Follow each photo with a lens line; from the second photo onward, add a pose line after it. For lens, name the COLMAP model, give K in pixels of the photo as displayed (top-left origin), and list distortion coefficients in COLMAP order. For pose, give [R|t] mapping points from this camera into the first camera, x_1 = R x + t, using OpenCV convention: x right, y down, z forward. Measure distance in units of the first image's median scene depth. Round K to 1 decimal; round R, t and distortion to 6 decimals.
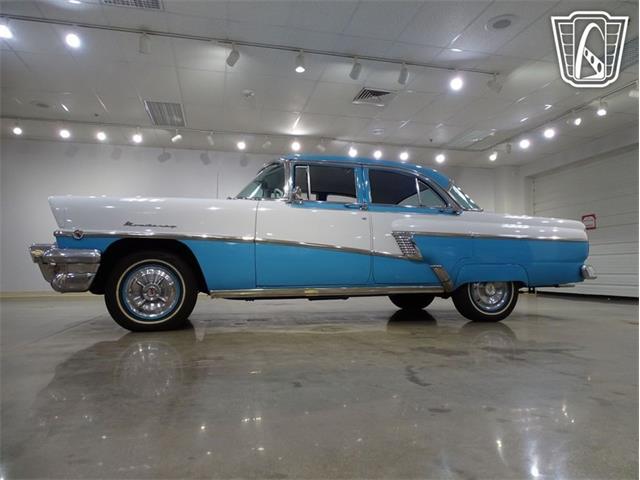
lens RADIAL K [[454.3, 0, 320.0], [0, 454.3, 240.0], [0, 0, 1]] dist [-0.038908, 0.041641]
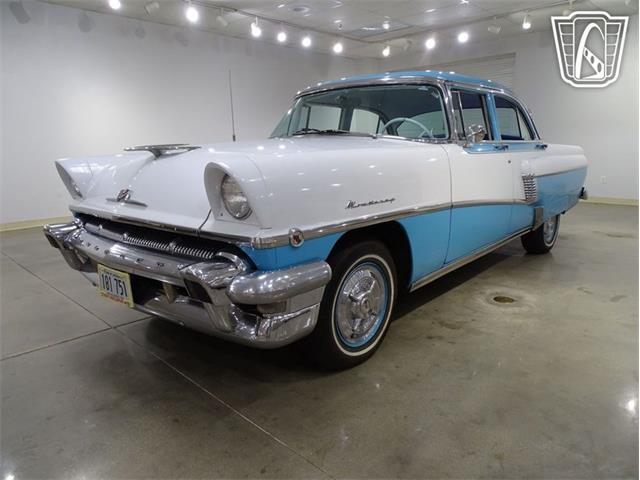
lens RADIAL K [[451.1, 0, 320.0], [0, 451.1, 240.0], [0, 0, 1]] dist [-0.004188, -0.001178]
pose [[0.851948, -0.121465, 0.509343, -0.326613], [-0.021803, 0.963651, 0.266273, -0.062035], [-0.523172, -0.237956, 0.818333, 0.241226]]
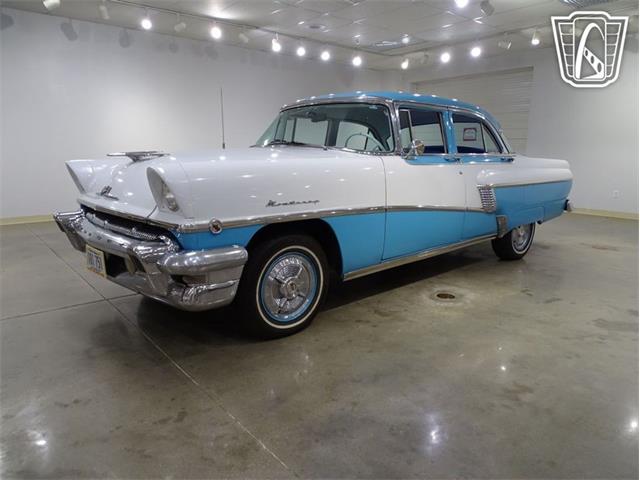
lens RADIAL K [[451.1, 0, 320.0], [0, 451.1, 240.0], [0, 0, 1]] dist [-0.004188, -0.001178]
pose [[0.901537, -0.078276, 0.425564, -0.287891], [-0.037548, 0.965640, 0.257157, -0.071883], [-0.431070, -0.247815, 0.867621, 0.150704]]
